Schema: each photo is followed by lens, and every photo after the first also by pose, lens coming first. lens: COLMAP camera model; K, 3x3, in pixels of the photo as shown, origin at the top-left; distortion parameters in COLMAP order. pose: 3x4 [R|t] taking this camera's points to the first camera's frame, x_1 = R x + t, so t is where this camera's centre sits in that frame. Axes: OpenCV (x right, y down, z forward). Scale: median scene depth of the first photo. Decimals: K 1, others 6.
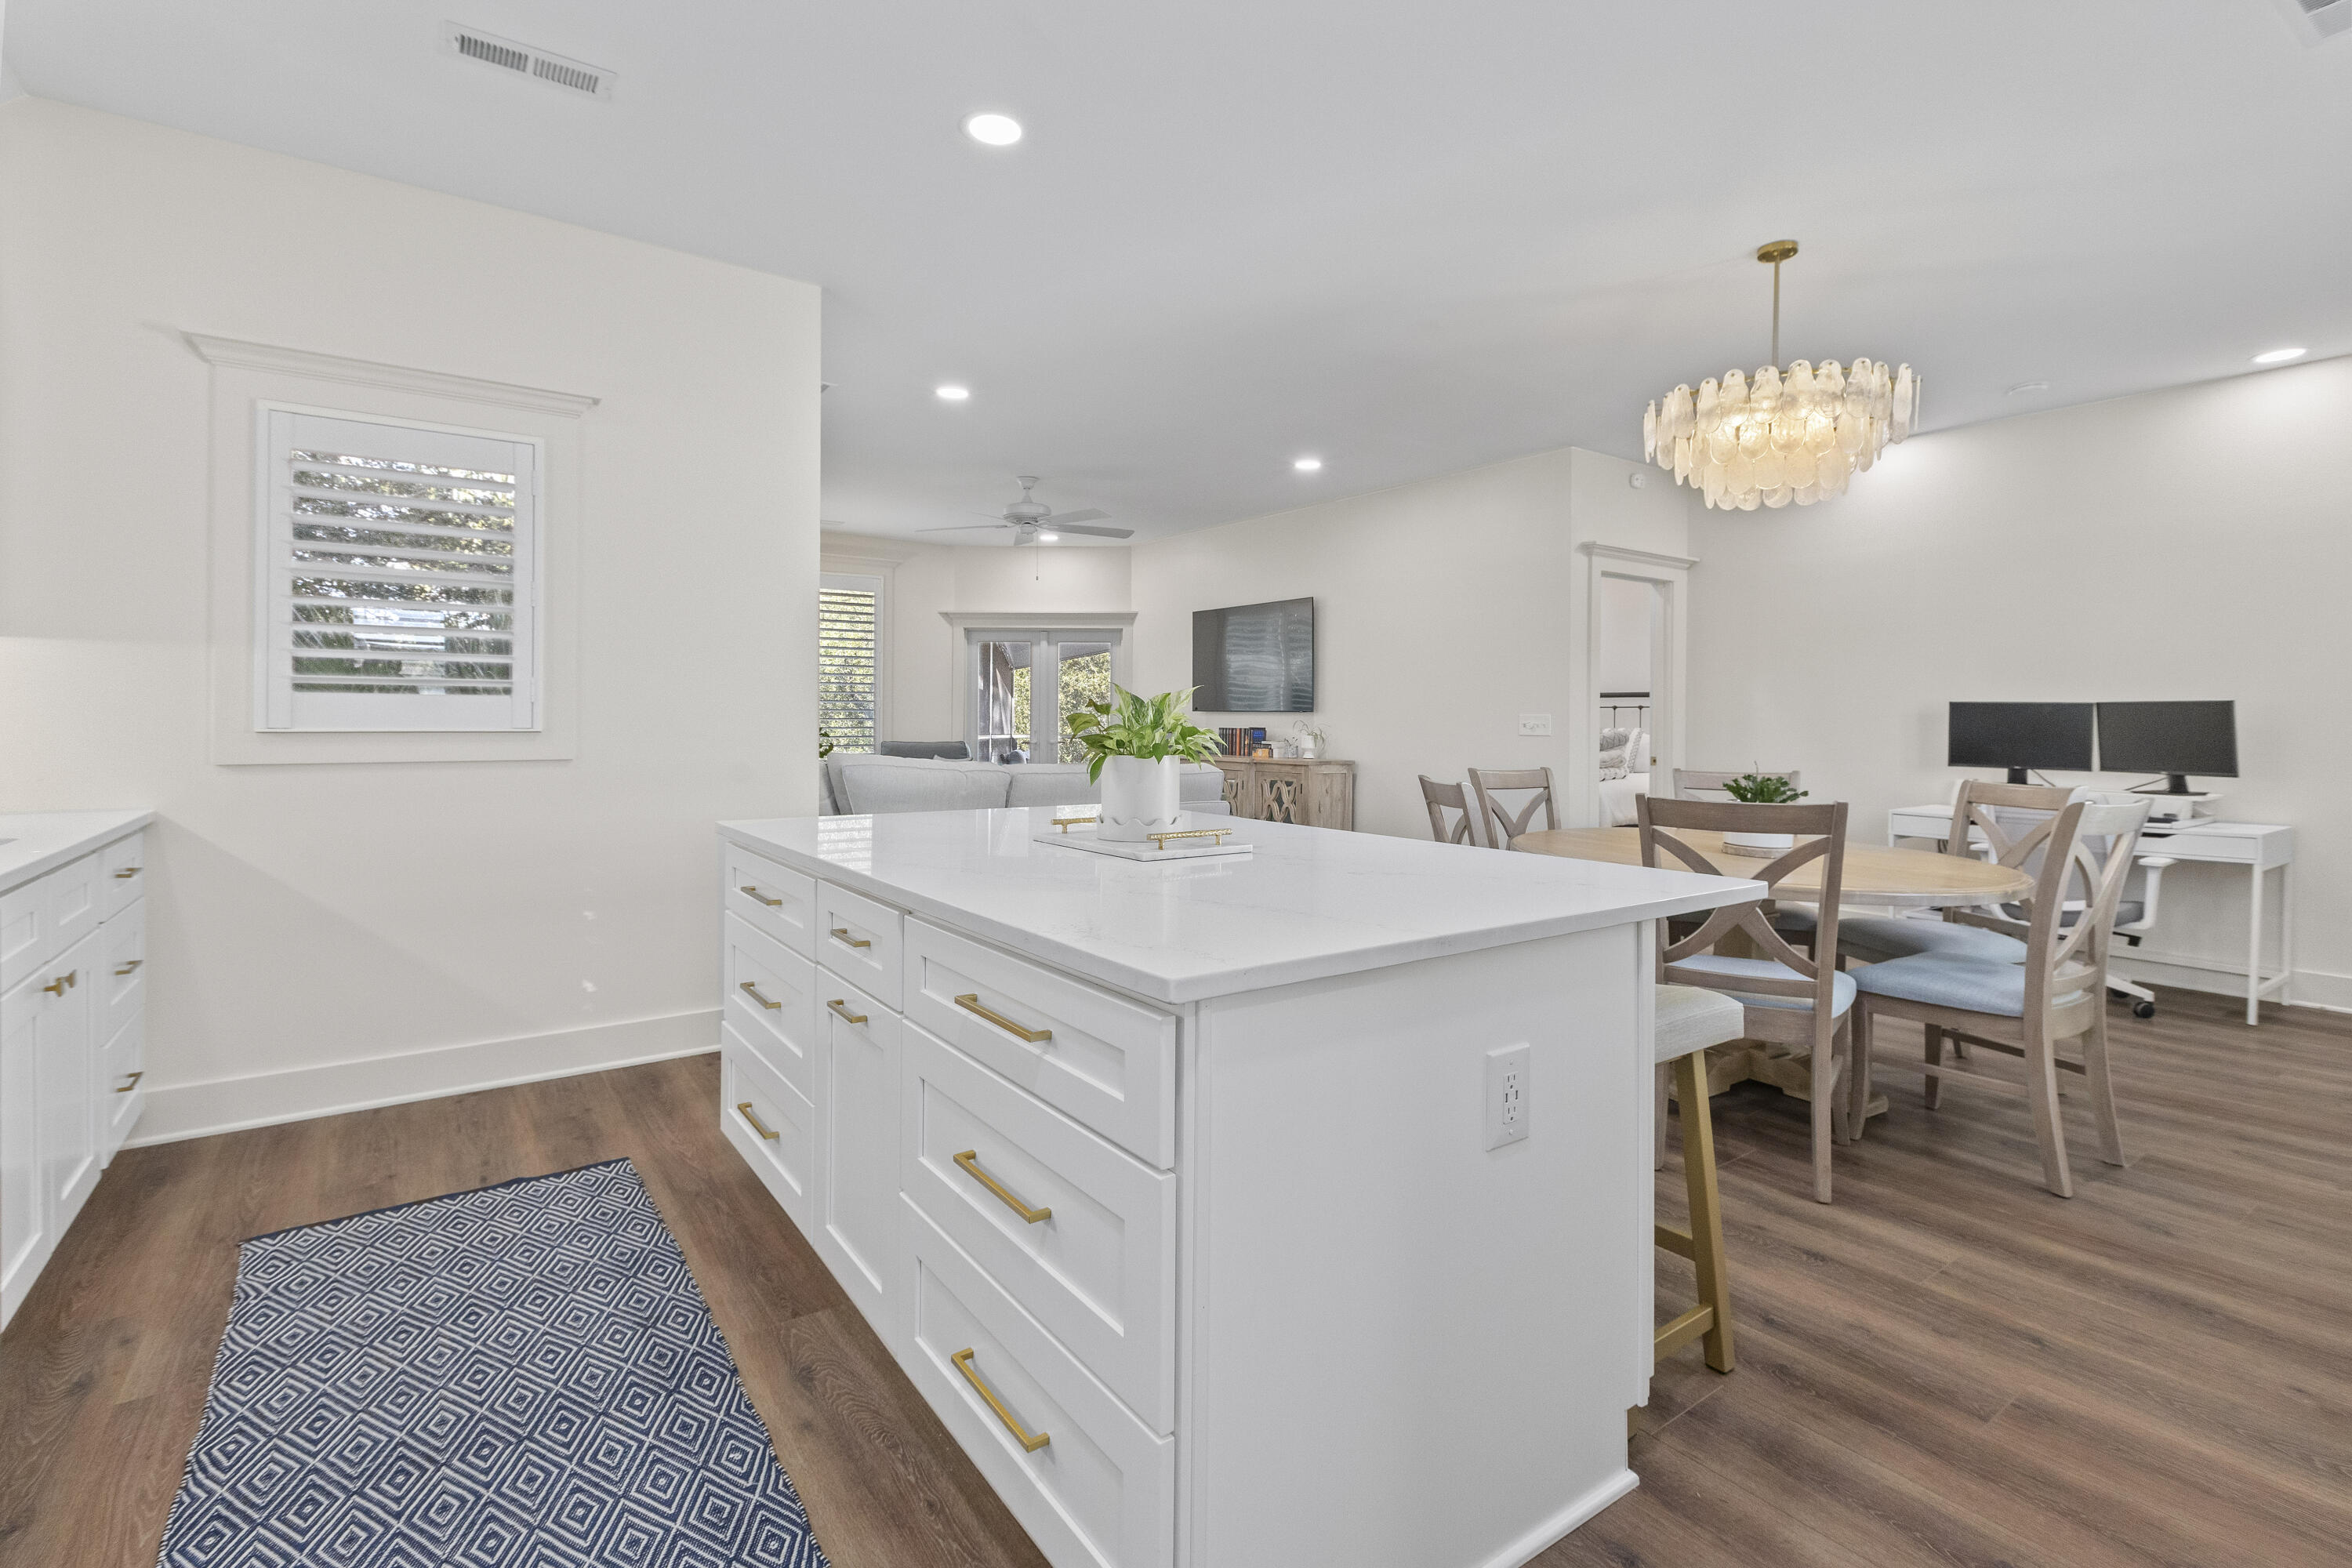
lens RADIAL K [[1075.7, 0, 1140.9], [0, 1075.7, 729.5], [0, 0, 1]] dist [0.003125, -0.002106]
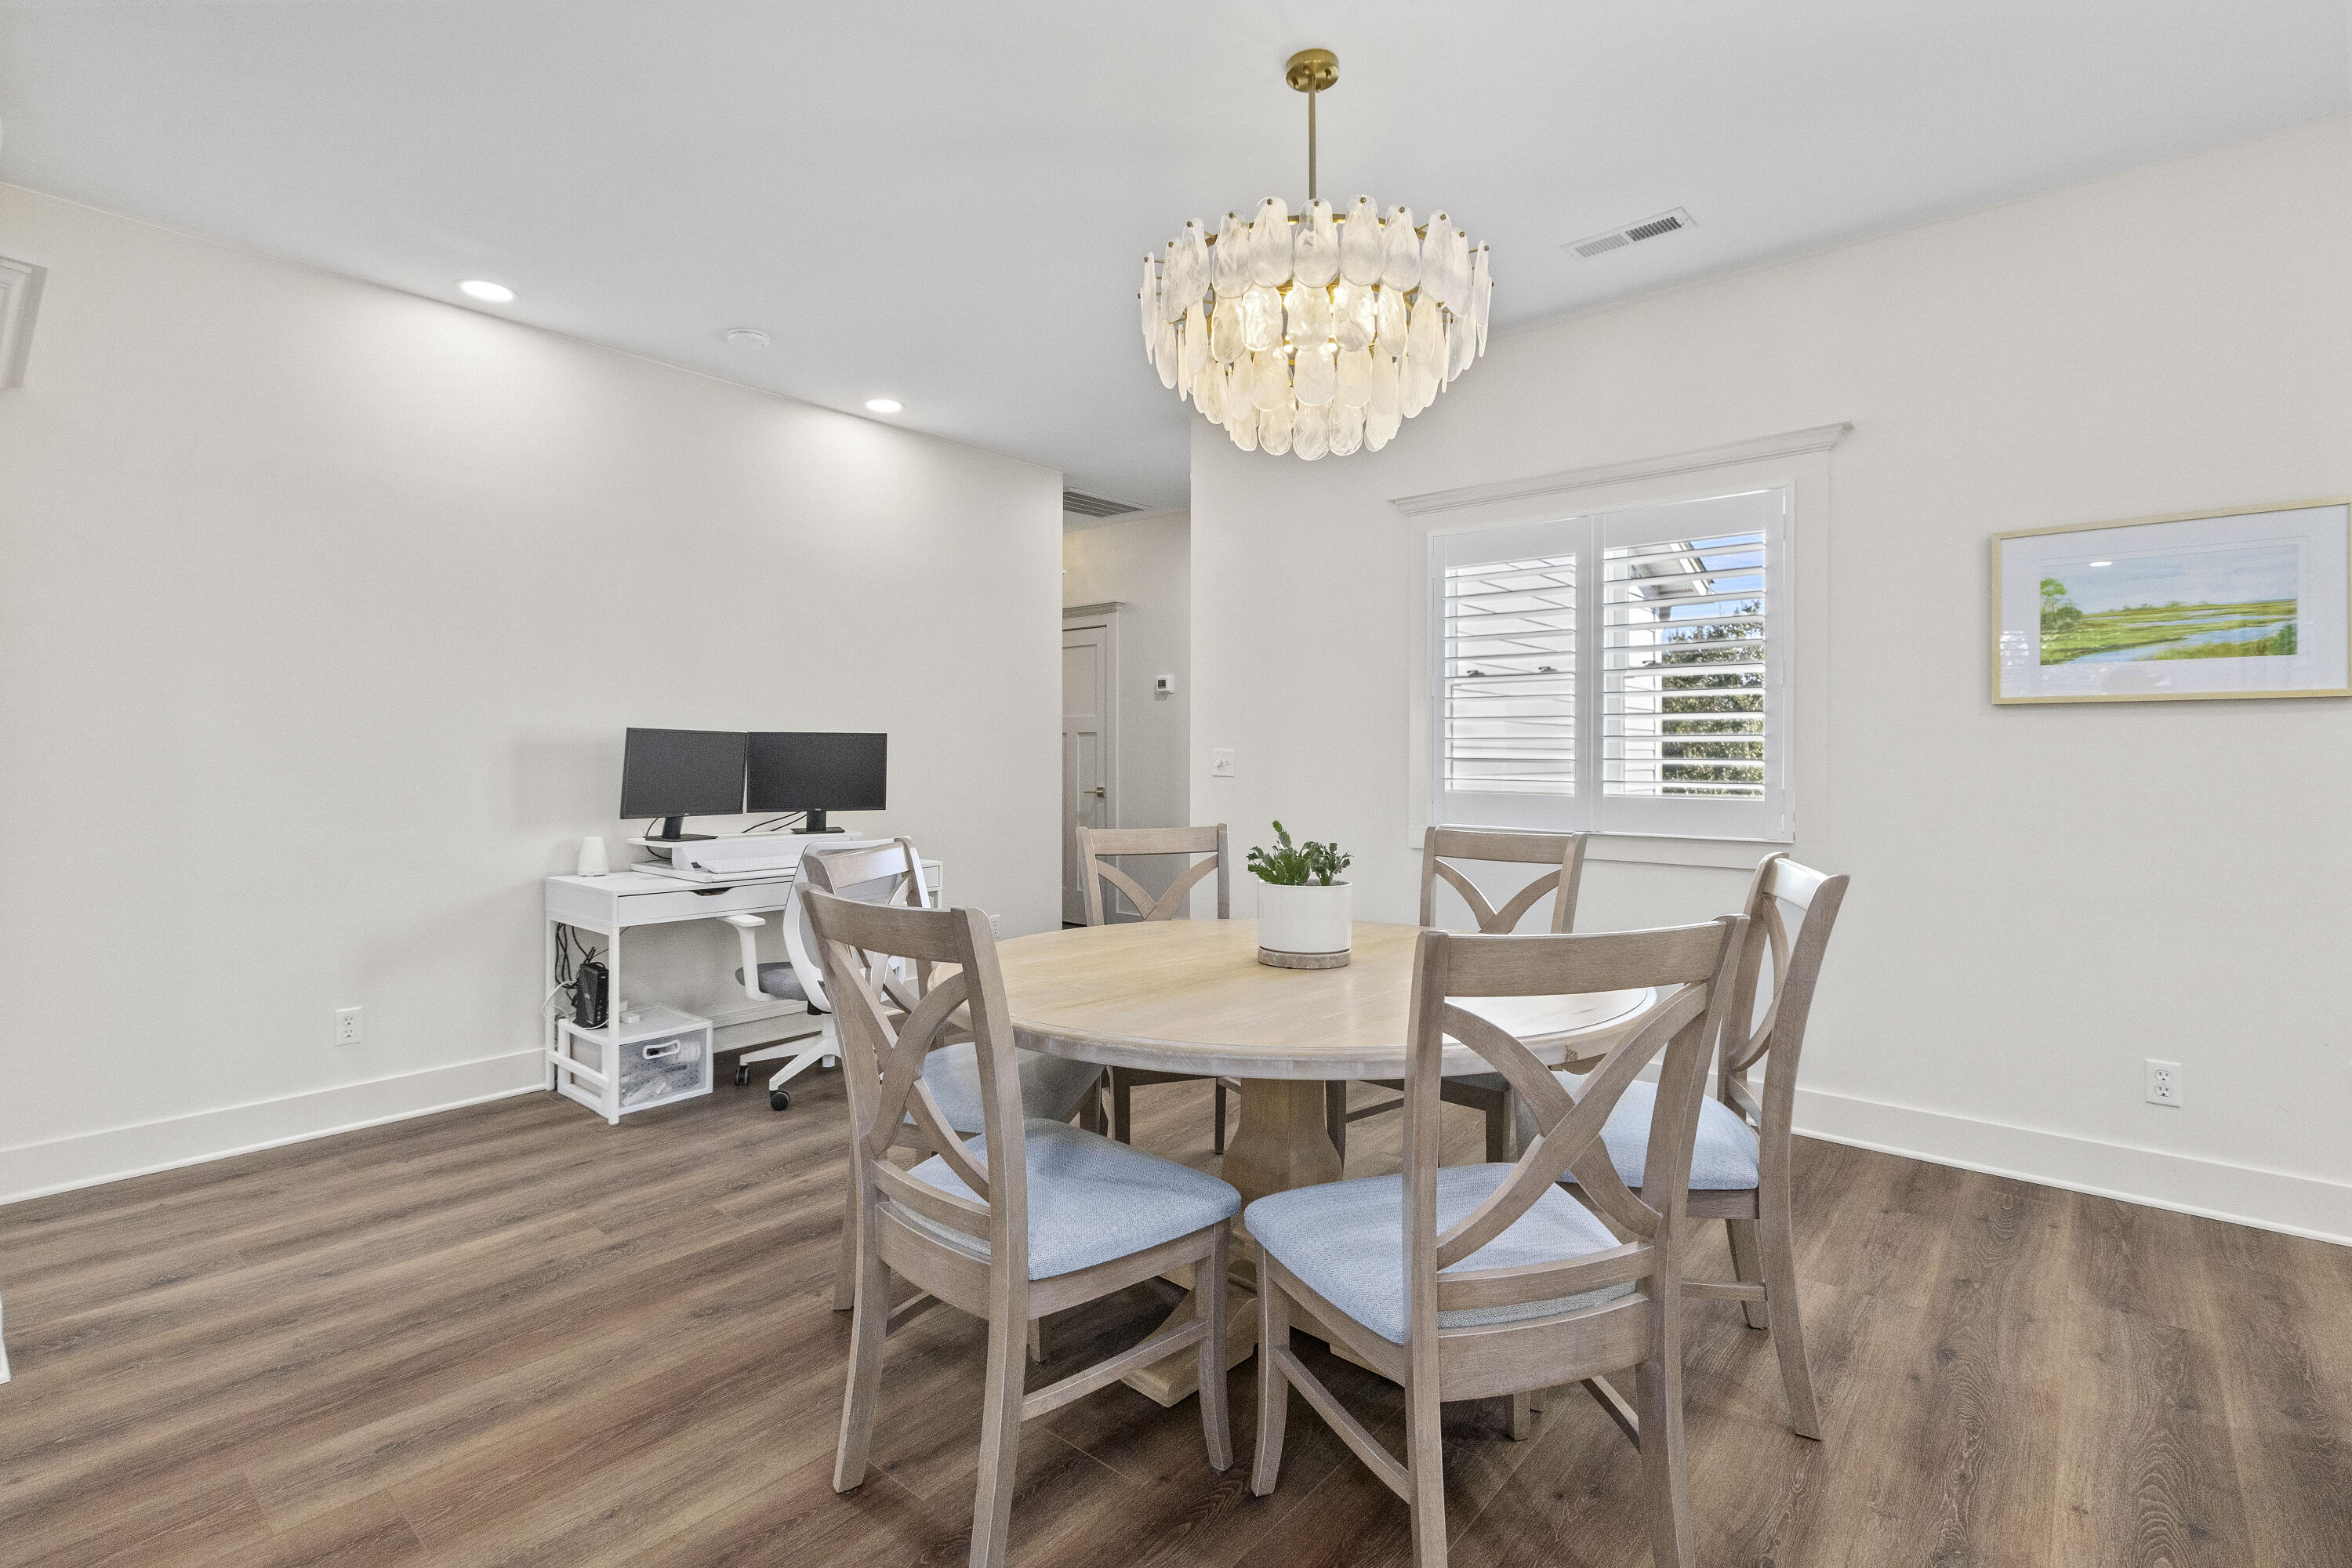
lens RADIAL K [[1075.7, 0, 1179.3], [0, 1075.7, 762.8], [0, 0, 1]] dist [0.003125, -0.002106]
pose [[-0.263490, -0.016746, 0.964517, -0.040468], [0.003800, 0.999824, 0.018397, -0.017738], [-0.964655, 0.008512, -0.263380, 0.948747]]
